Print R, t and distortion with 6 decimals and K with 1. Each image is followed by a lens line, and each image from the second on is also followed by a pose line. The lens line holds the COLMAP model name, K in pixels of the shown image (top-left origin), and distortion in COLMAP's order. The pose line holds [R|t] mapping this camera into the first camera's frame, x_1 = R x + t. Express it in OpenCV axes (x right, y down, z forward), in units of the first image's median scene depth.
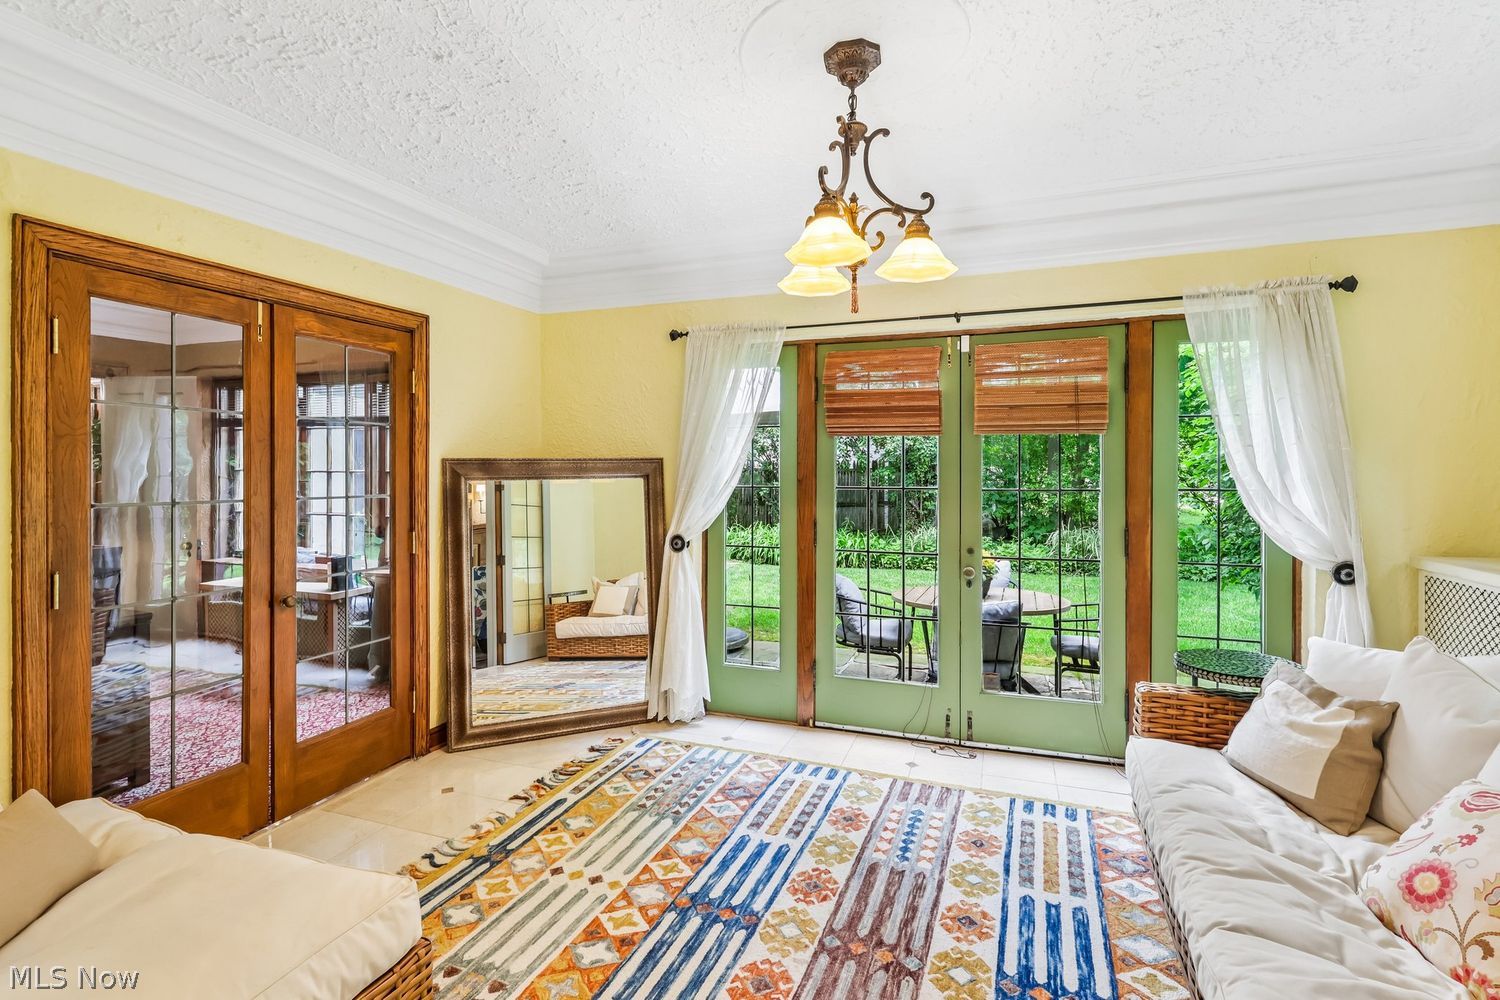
lens RADIAL K [[703.9, 0, 746.5], [0, 703.9, 497.4], [0, 0, 1]] dist [-0.001131, 0.000520]
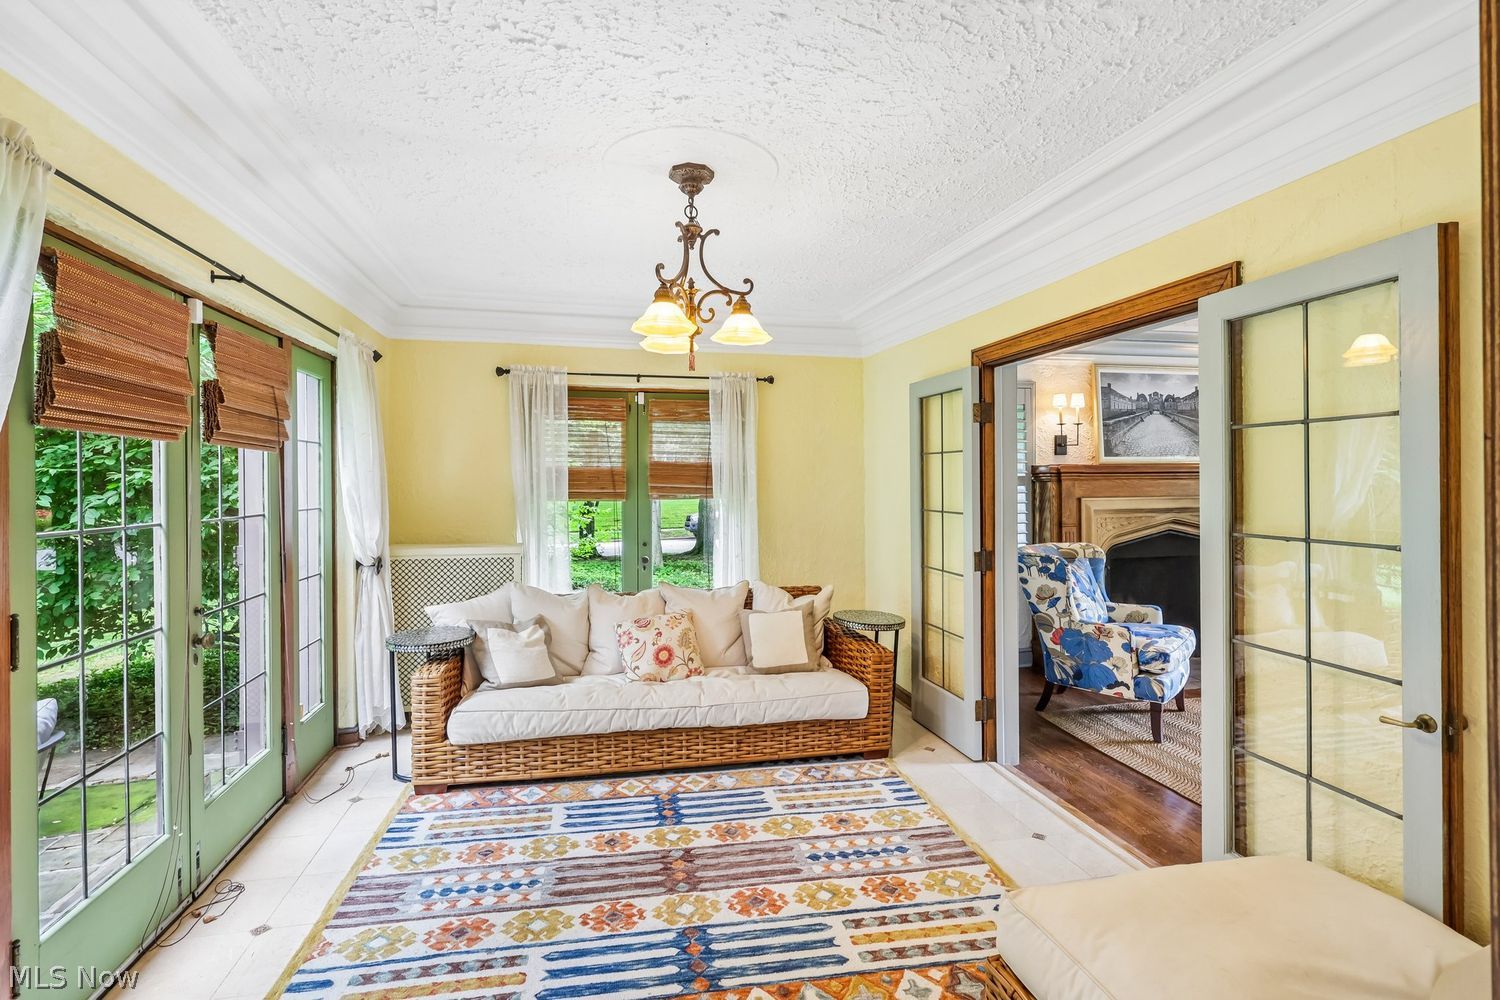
lens RADIAL K [[699.2, 0, 751.2], [0, 699.2, 481.1], [0, 0, 1]] dist [-0.000327, 0.001702]
pose [[-0.553260, 0.003617, 0.833001, -0.857647], [0.033860, 0.999262, 0.018150, -0.069944], [-0.832320, 0.038247, -0.552974, 1.405751]]
